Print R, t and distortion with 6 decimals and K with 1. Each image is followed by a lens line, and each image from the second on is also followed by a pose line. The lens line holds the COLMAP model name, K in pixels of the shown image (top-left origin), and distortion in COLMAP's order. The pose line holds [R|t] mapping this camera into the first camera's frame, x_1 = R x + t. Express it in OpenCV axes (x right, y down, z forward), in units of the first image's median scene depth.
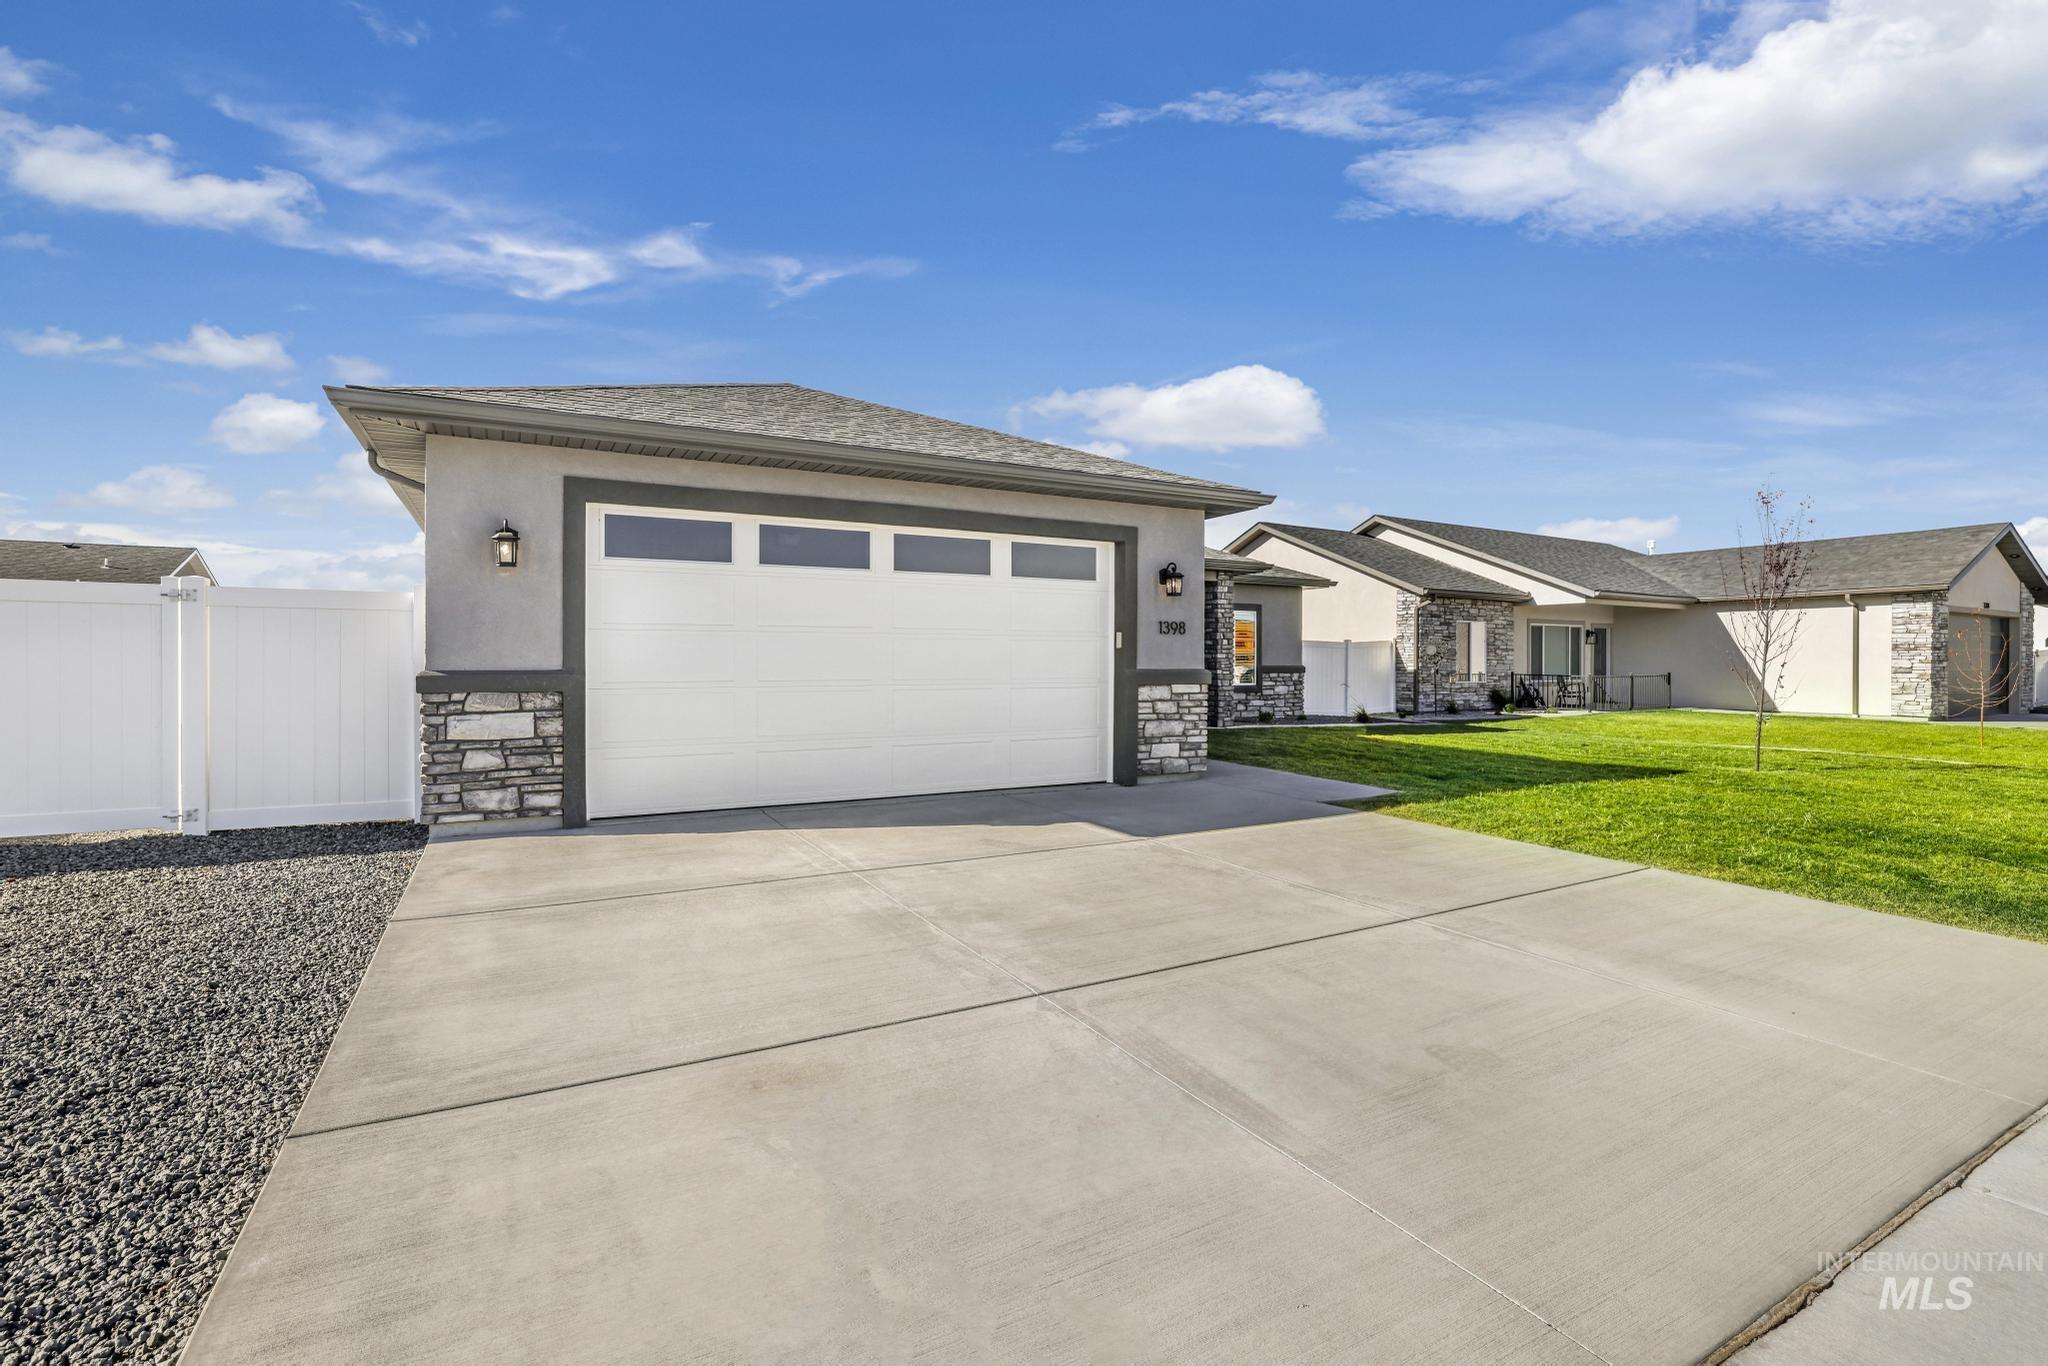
lens RADIAL K [[909.9, 0, 1008.0], [0, 909.9, 668.9], [0, 0, 1]] dist [-0.034160, 0.008117]
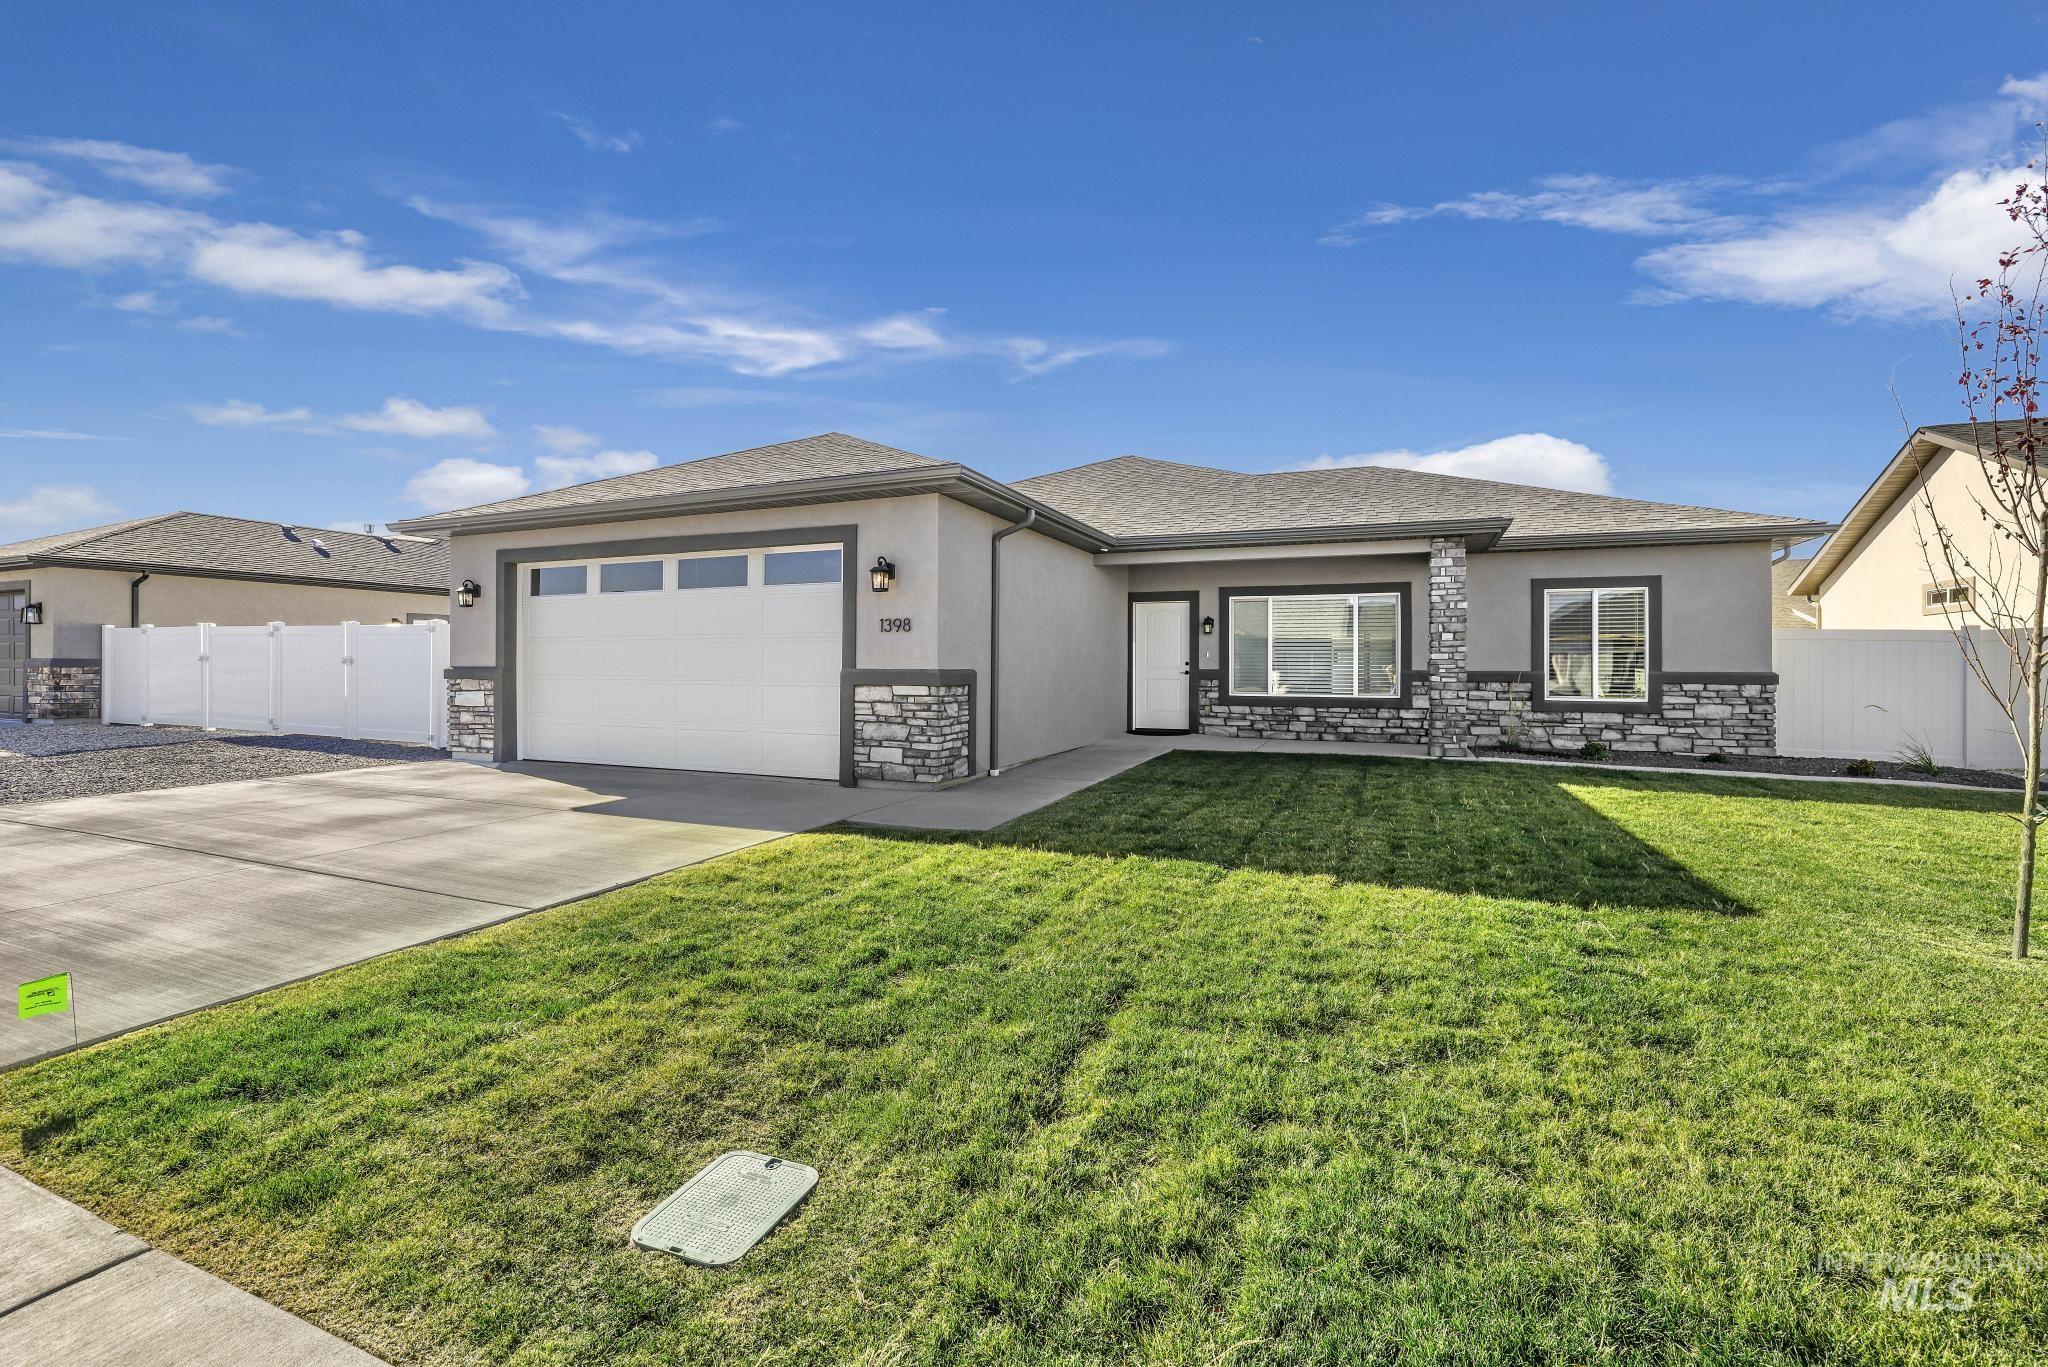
lens RADIAL K [[909.9, 0, 1039.4], [0, 909.9, 681.1], [0, 0, 1]] dist [-0.034160, 0.008117]
pose [[0.618022, 0.012444, -0.786063, 1.011889], [-0.009278, 0.999921, 0.008535, 0.003128], [0.786106, 0.002018, 0.618088, 0.538185]]
